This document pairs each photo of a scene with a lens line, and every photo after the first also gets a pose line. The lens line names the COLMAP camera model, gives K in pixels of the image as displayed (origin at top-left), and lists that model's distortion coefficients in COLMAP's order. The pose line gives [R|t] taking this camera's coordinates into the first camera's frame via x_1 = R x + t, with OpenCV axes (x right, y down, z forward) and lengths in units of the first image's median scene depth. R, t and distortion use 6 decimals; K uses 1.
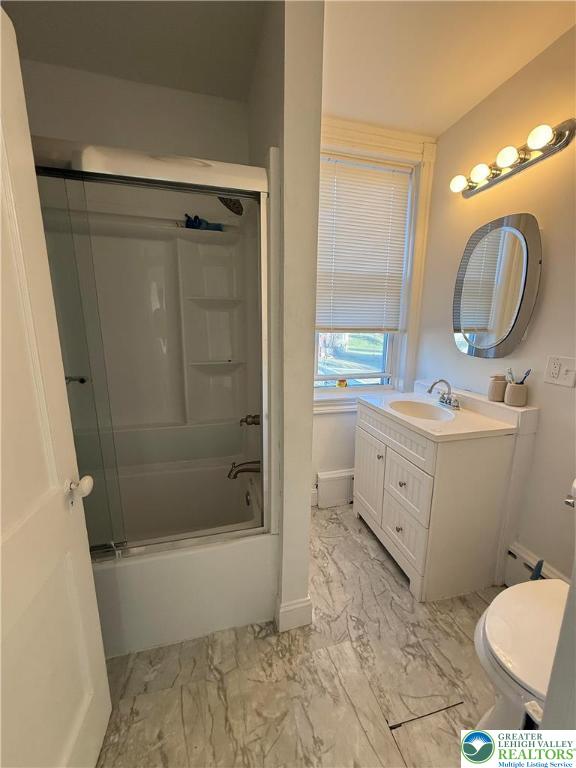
lens RADIAL K [[305.8, 0, 287.3], [0, 305.8, 383.7], [0, 0, 1]] dist [0.000205, -0.000004]
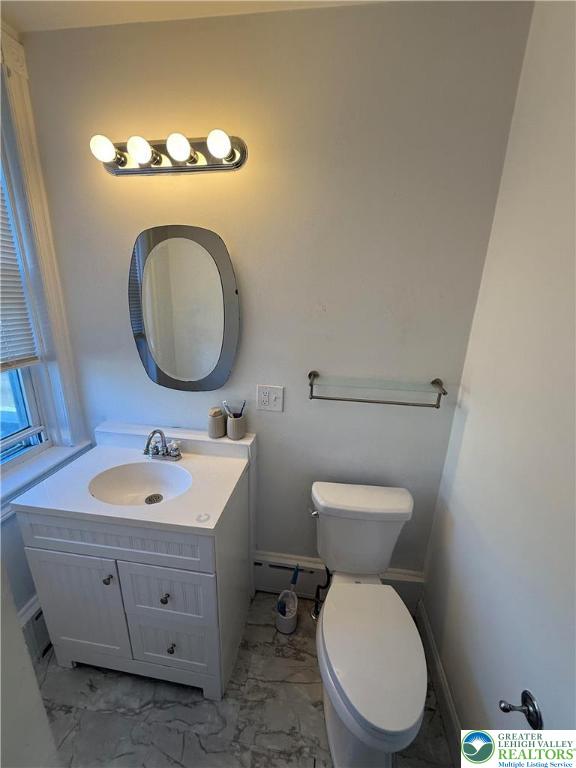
lens RADIAL K [[305.8, 0, 288.4], [0, 305.8, 387.9], [0, 0, 1]] dist [0.000205, -0.000004]
pose [[0.369170, -0.262653, 0.891475, -0.019991], [0.157408, 0.963045, 0.218555, -0.230809], [-0.915935, 0.059641, 0.396871, 0.392770]]
